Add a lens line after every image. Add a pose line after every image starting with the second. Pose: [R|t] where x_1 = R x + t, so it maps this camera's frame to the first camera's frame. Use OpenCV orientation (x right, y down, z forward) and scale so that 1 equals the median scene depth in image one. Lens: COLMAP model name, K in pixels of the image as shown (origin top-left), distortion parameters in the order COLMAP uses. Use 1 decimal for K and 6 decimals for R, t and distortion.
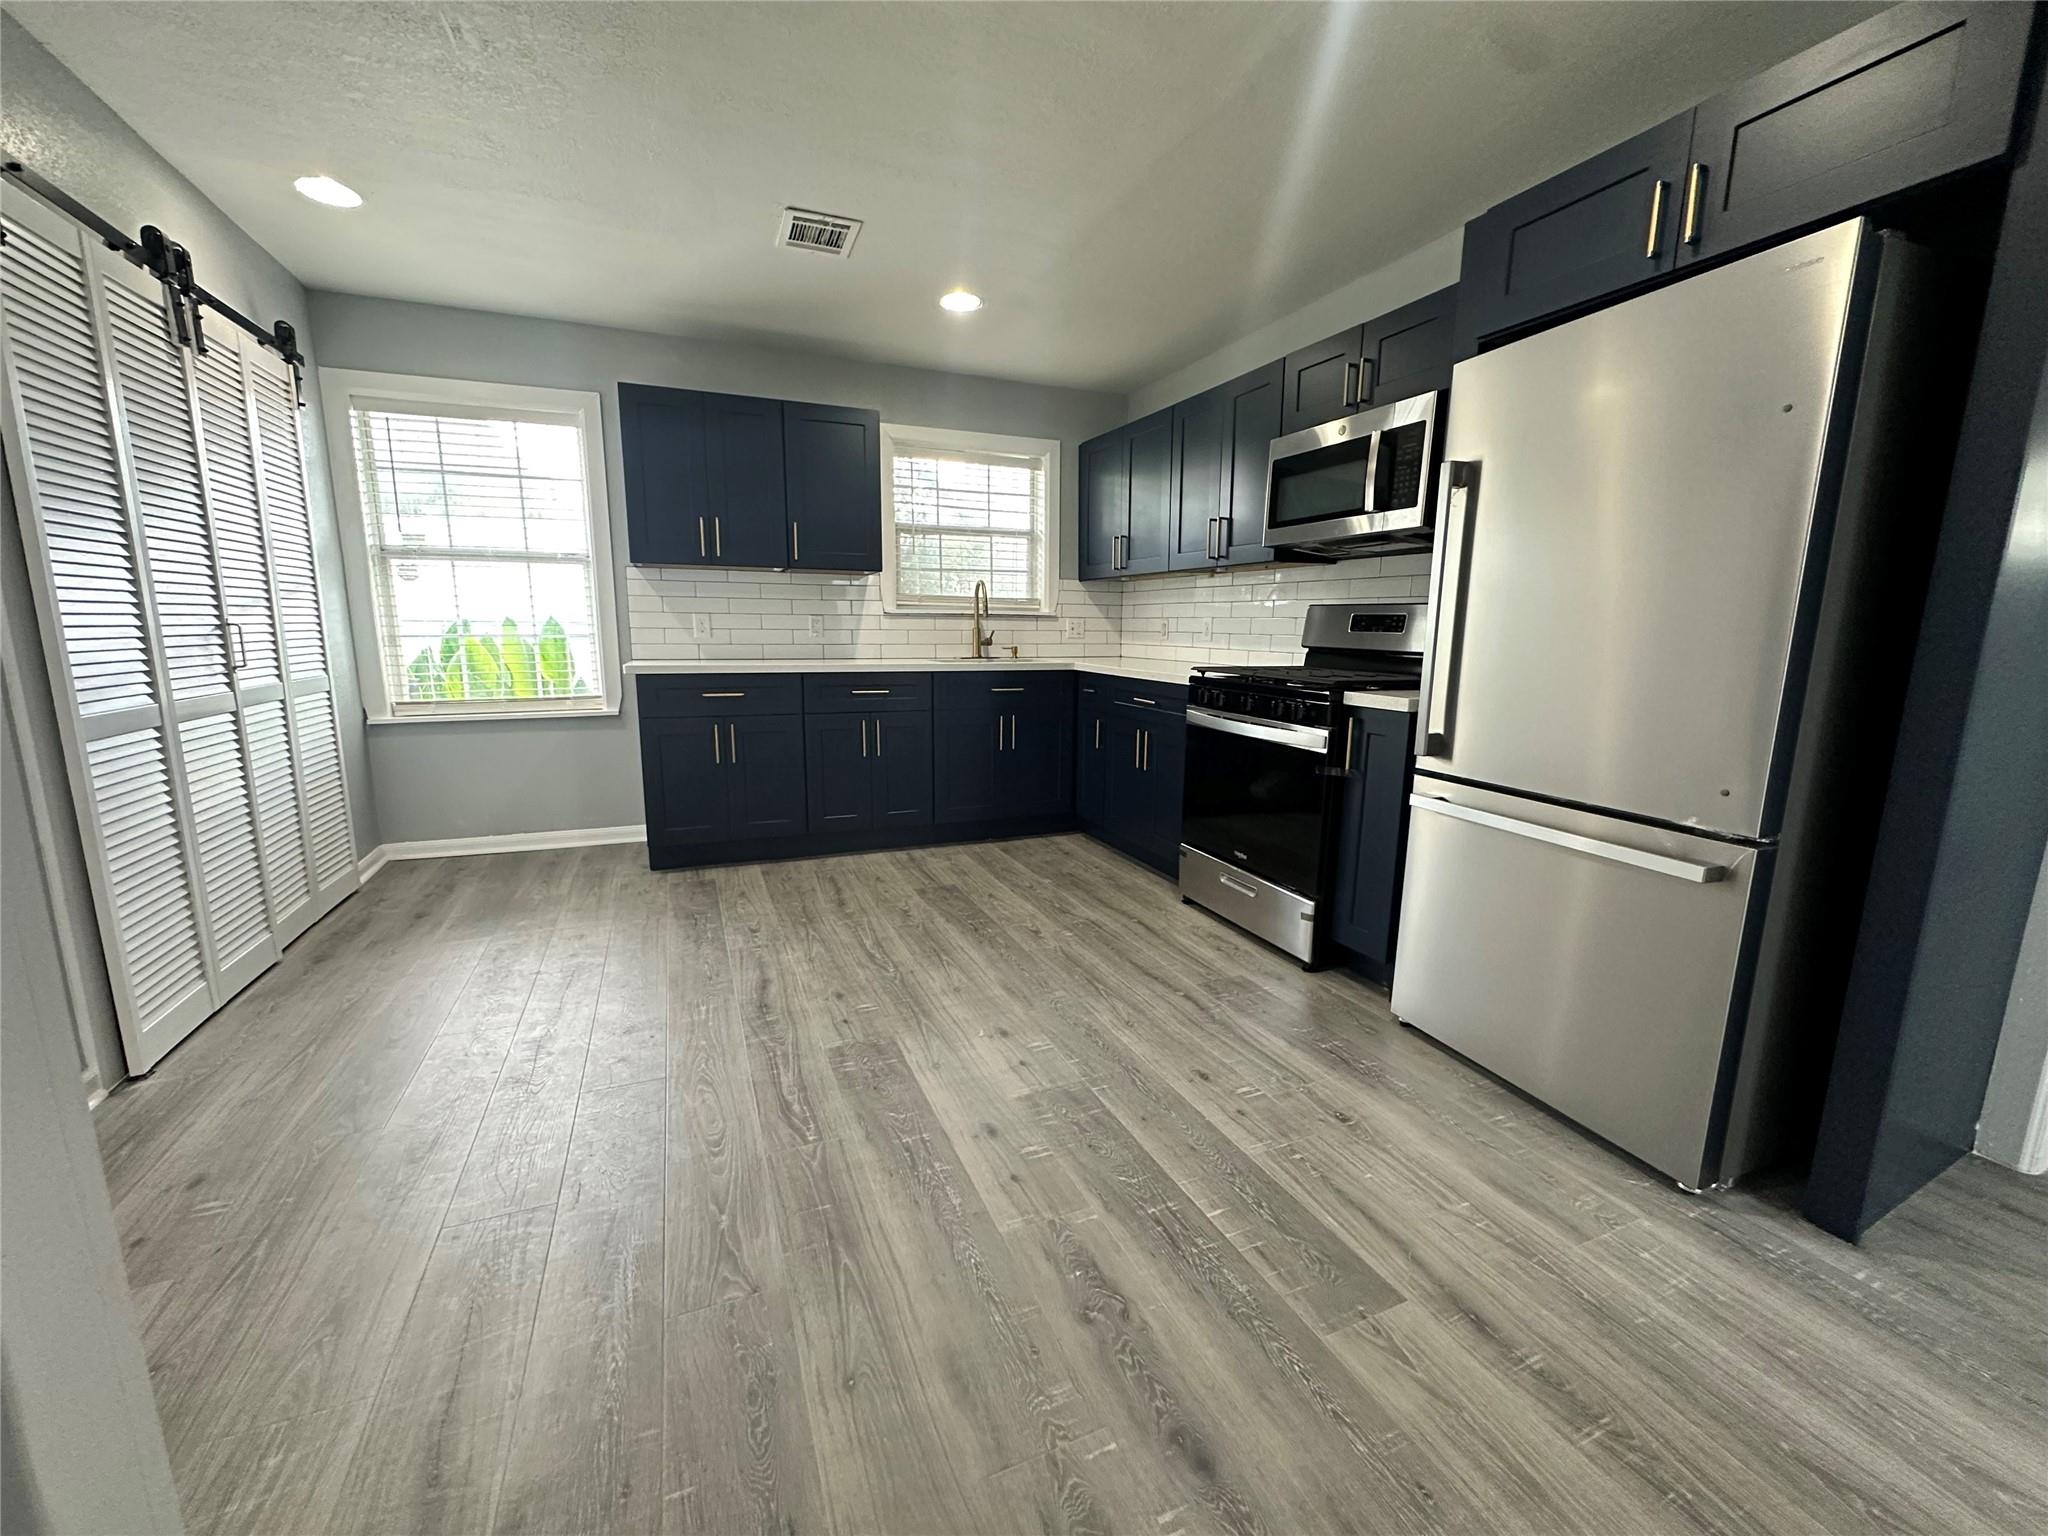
lens RADIAL K [[809.1, 0, 1018.6], [0, 809.1, 768.0], [0, 0, 1]] dist [-0.007731, 0.001236]
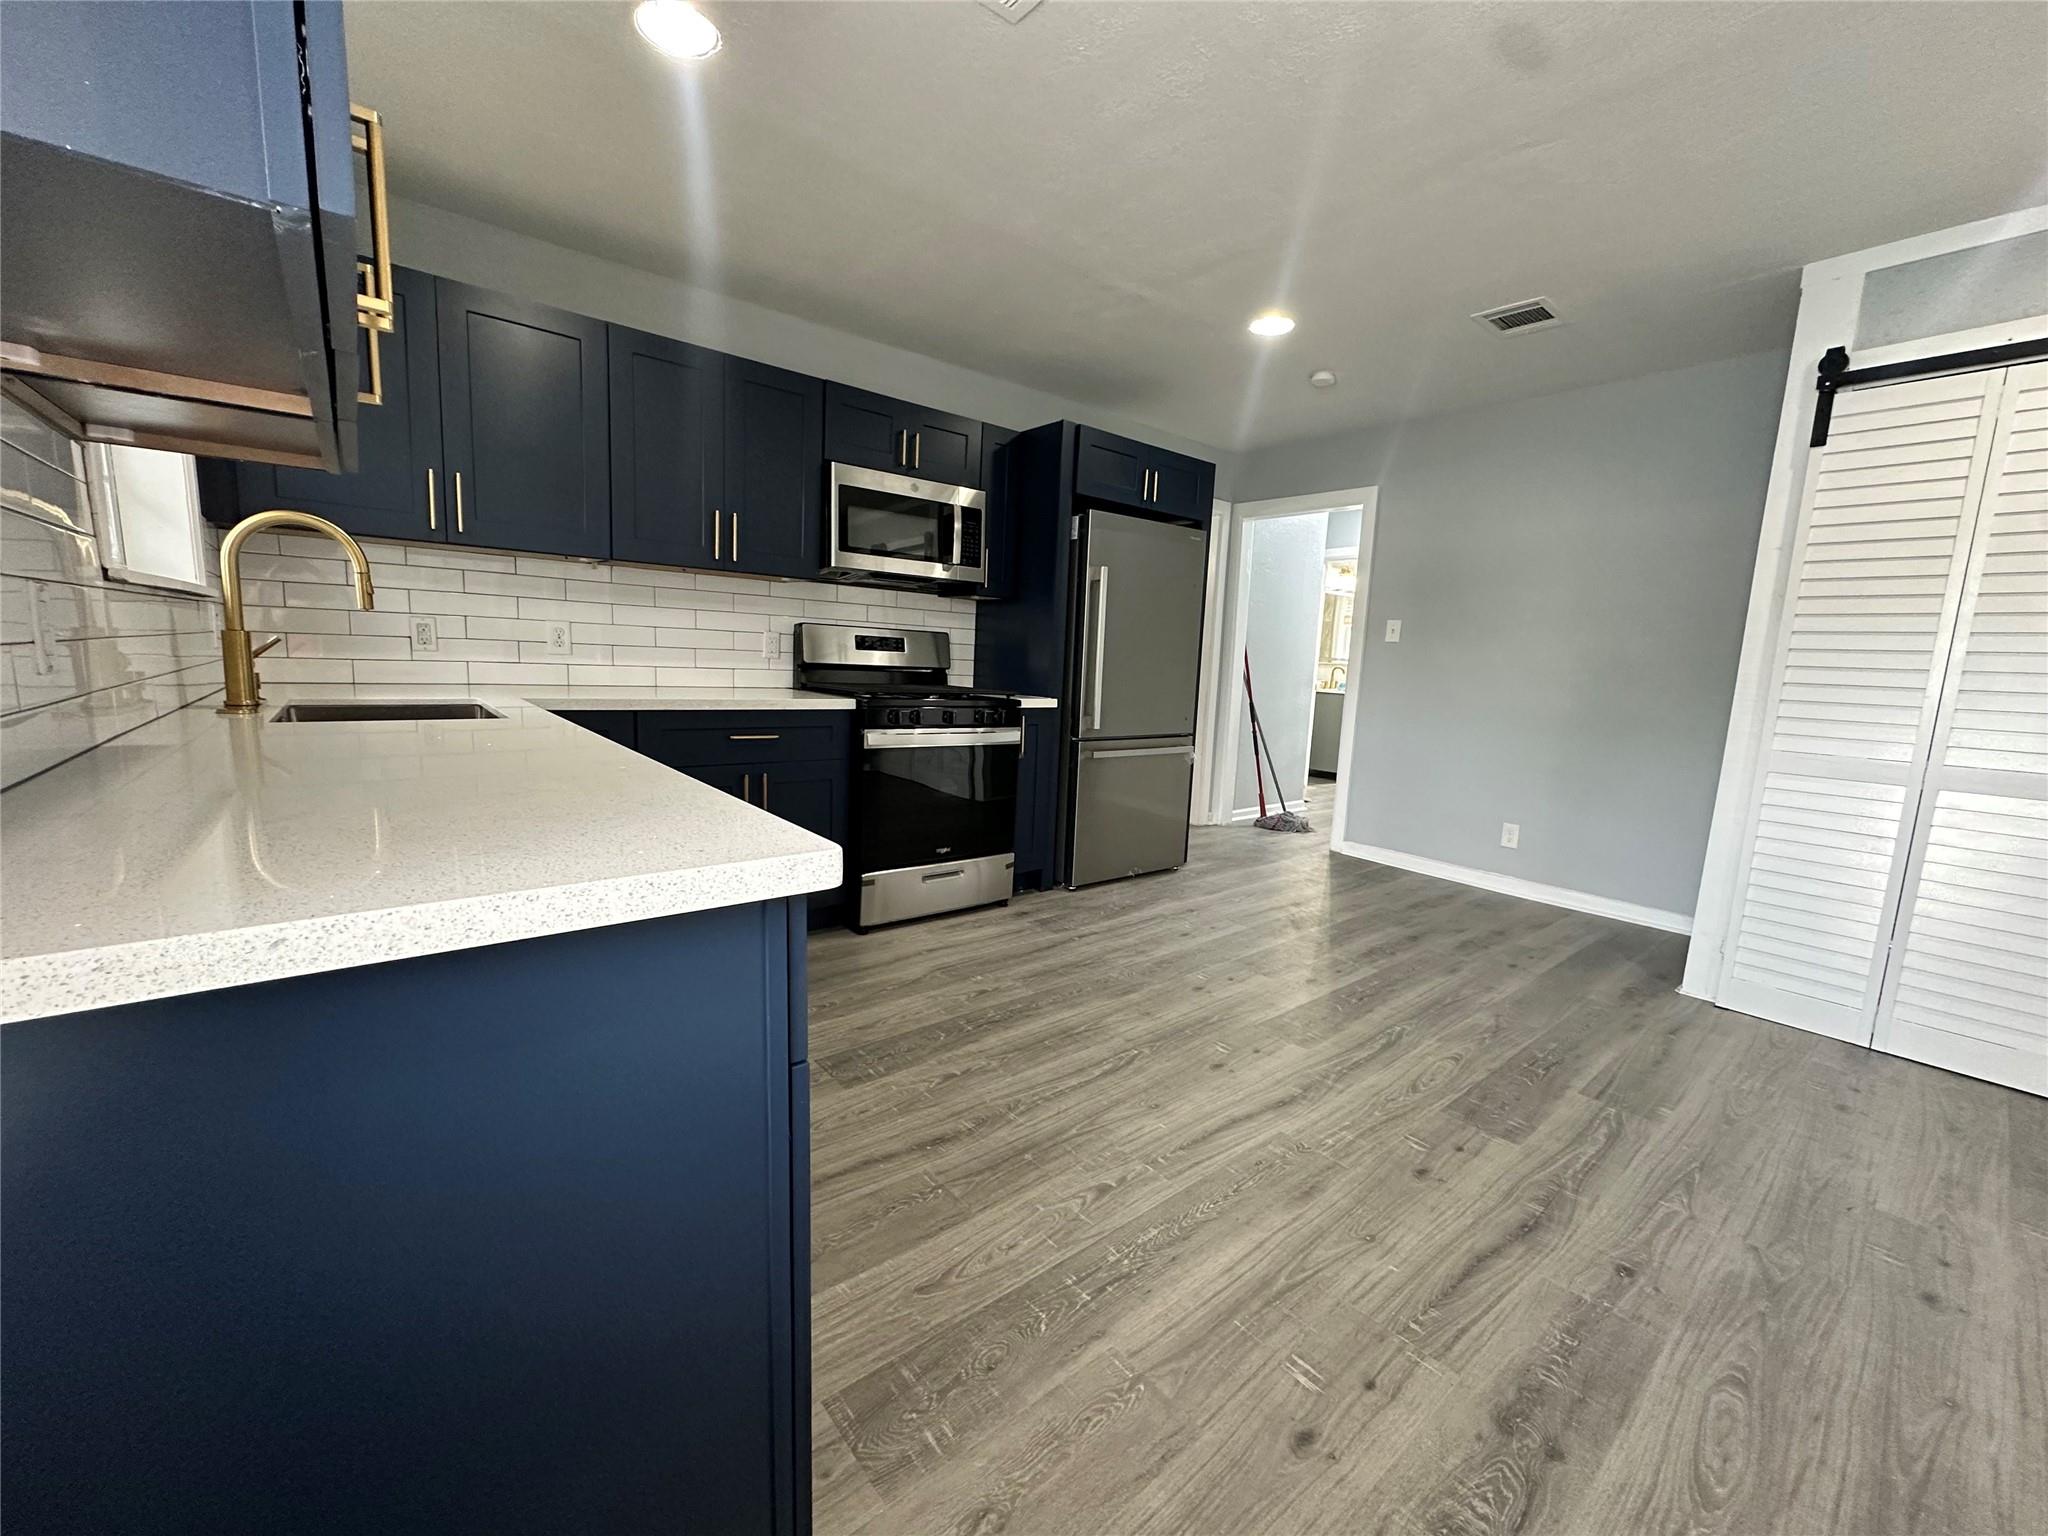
lens RADIAL K [[809.1, 0, 1025.0], [0, 809.1, 769.4], [0, 0, 1]] dist [-0.007731, 0.001236]
pose [[-0.283563, -0.159422, 0.945609, -0.711734], [0.119419, 0.972538, 0.199773, -0.188873], [-0.951489, 0.169572, -0.256738, 1.009121]]
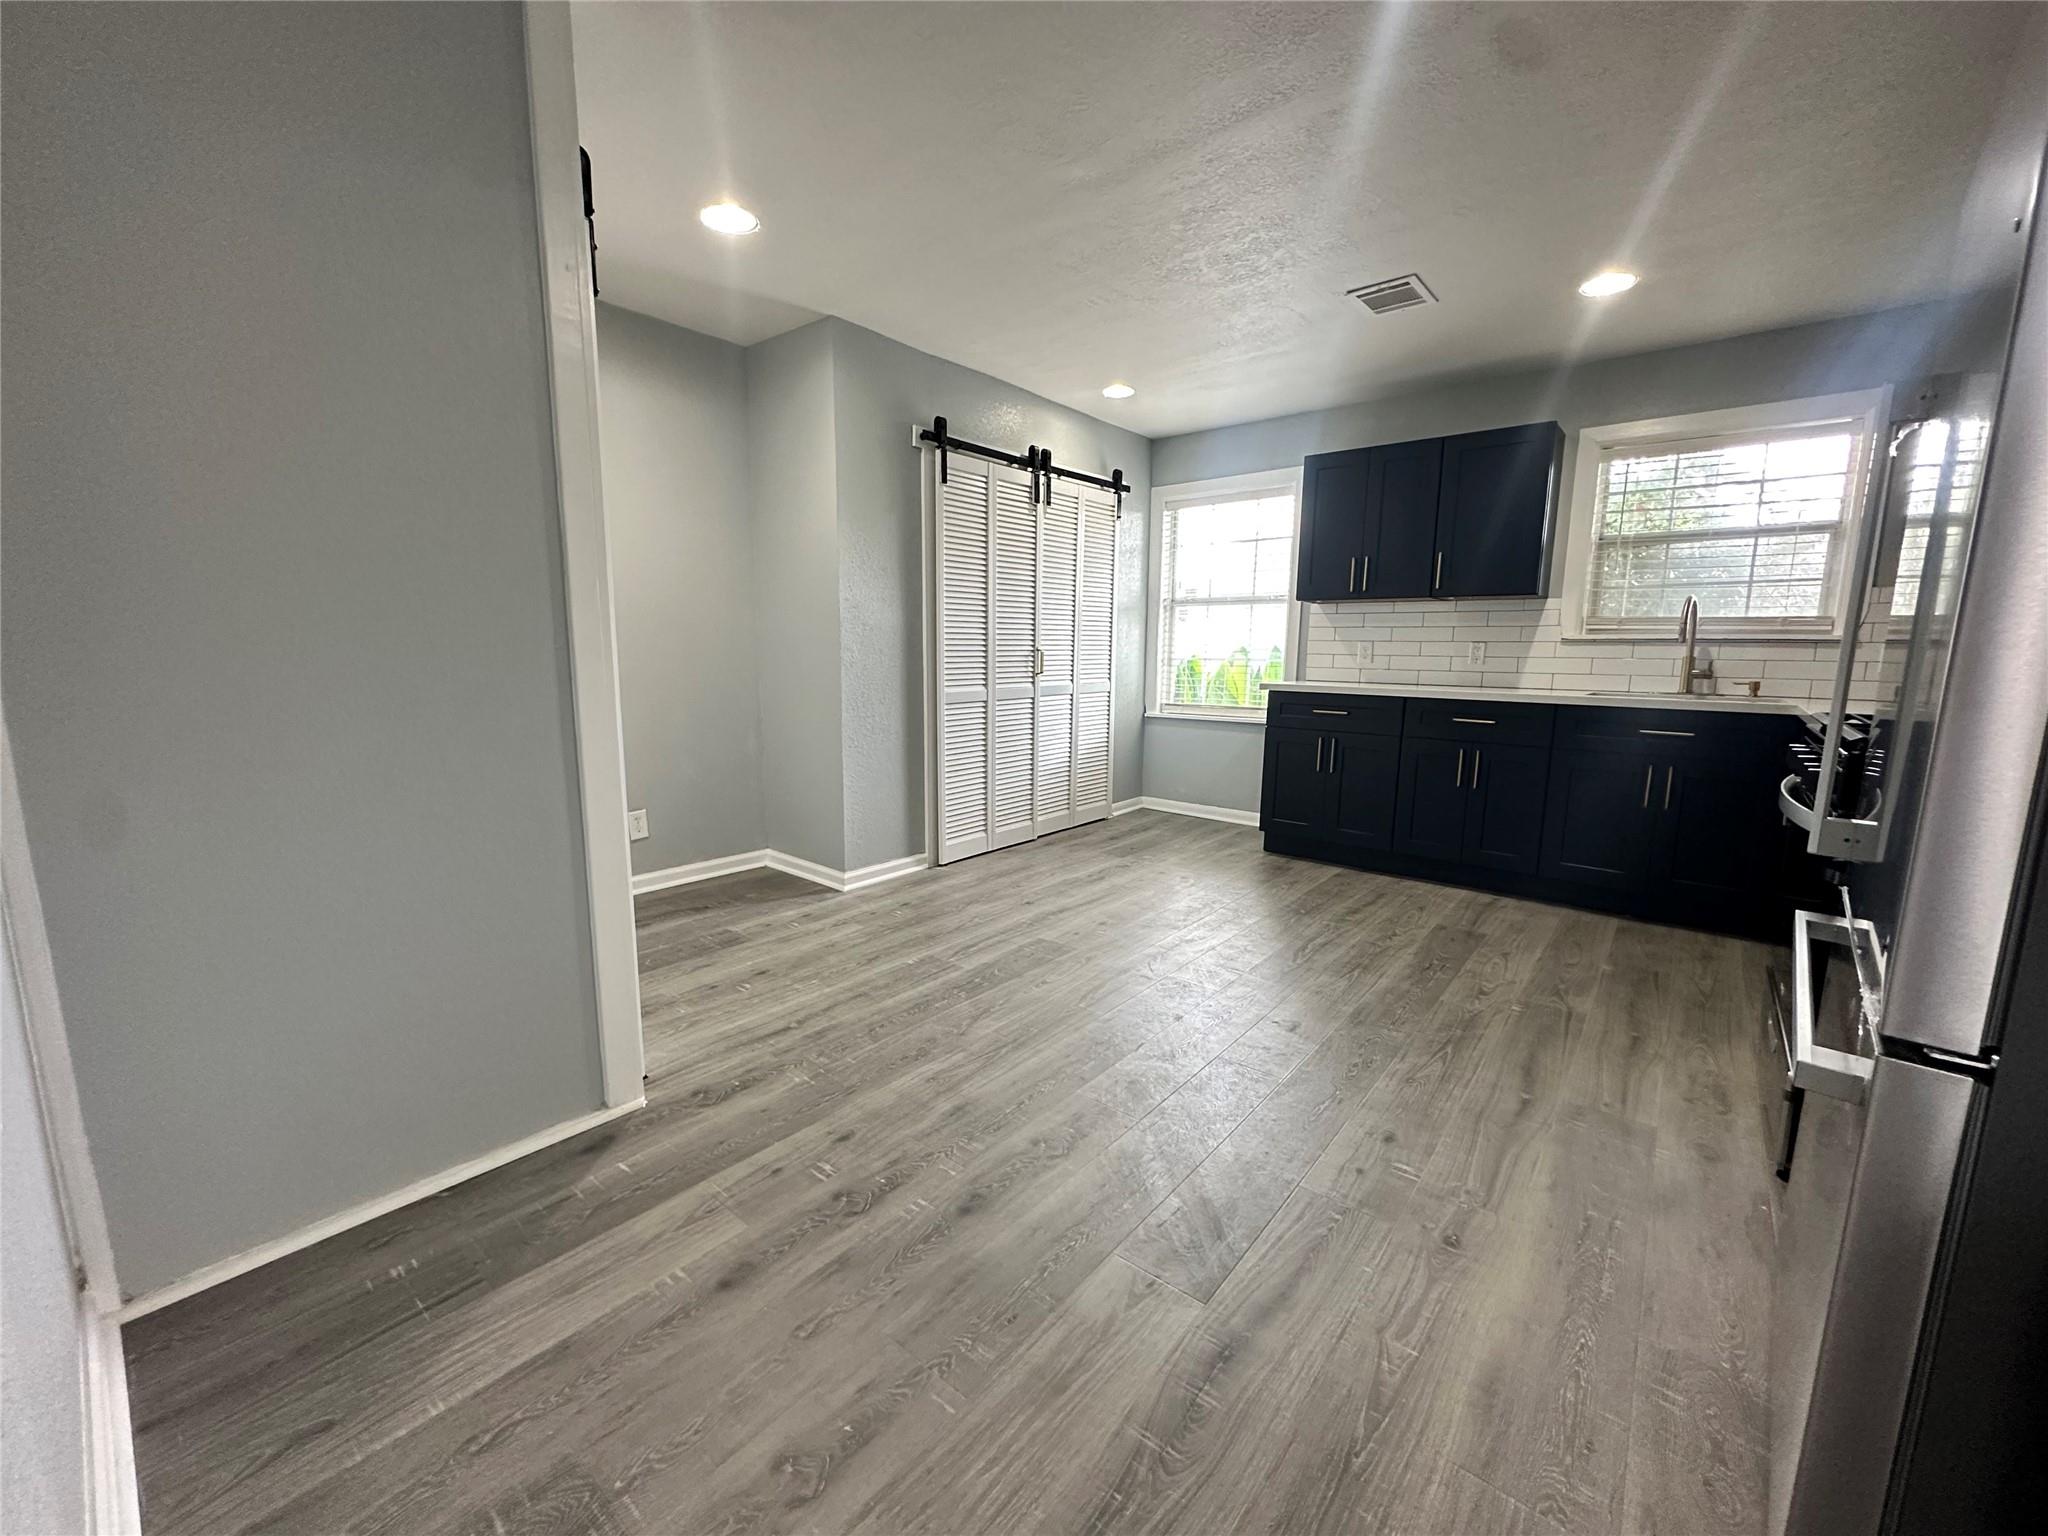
lens RADIAL K [[809.1, 0, 1029.1], [0, 809.1, 769.2], [0, 0, 1]] dist [-0.007731, 0.001236]
pose [[0.464241, 0.127348, -0.876506, 0.474117], [-0.156708, 0.985807, 0.060228, -0.014274], [0.871736, 0.109395, 0.477608, 0.096824]]
